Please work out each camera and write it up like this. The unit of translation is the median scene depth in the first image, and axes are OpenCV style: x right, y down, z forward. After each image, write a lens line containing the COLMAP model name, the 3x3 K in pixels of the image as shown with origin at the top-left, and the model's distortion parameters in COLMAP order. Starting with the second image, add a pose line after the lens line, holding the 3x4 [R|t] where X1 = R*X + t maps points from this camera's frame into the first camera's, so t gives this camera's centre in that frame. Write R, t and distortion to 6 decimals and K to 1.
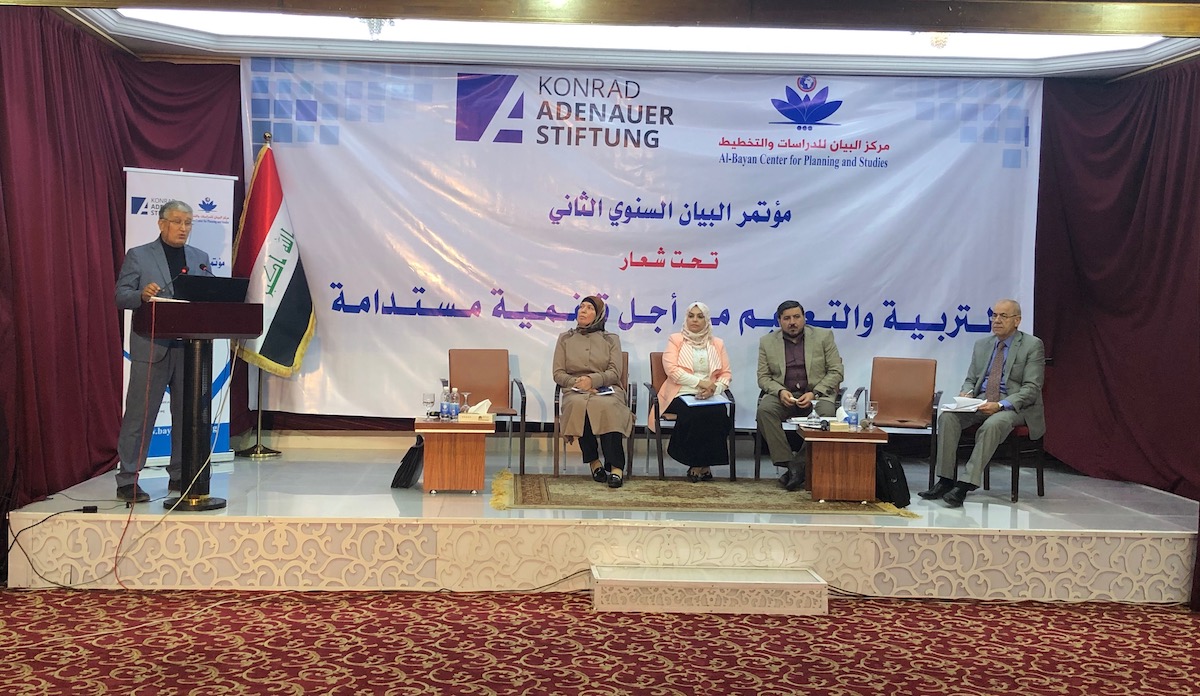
lens RADIAL K [[1380.4, 0, 599.9], [0, 1380.4, 352.1], [0, 0, 1]] dist [0.066314, 0.000000]
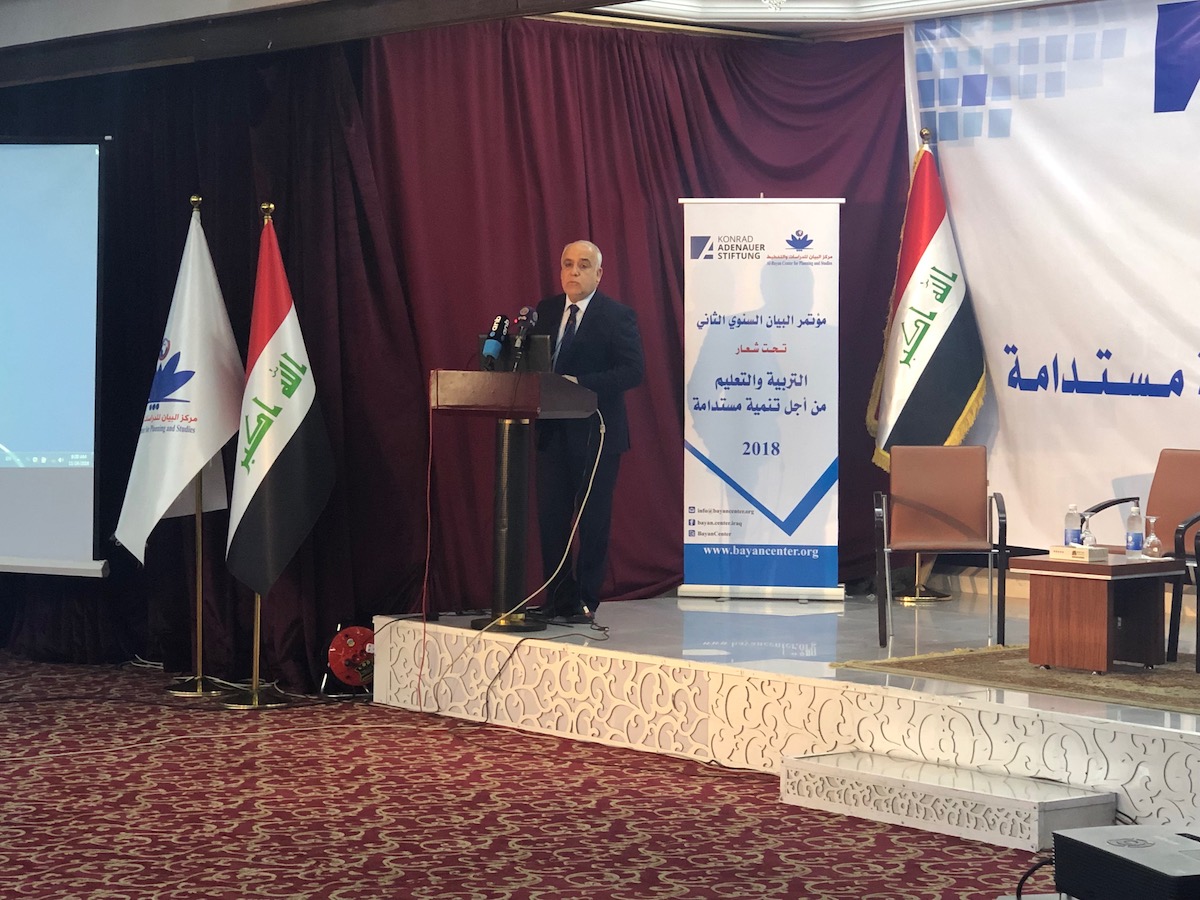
lens RADIAL K [[2693.2, 0, 600.0], [0, 2693.2, 448.3], [0, 0, 1]] dist [0.054921, 0.000000]
pose [[0.615869, 0.011521, -0.787764, 0.710044], [-0.028308, 0.999571, -0.007512, 0.014304], [0.787340, 0.026927, 0.615931, 0.056779]]
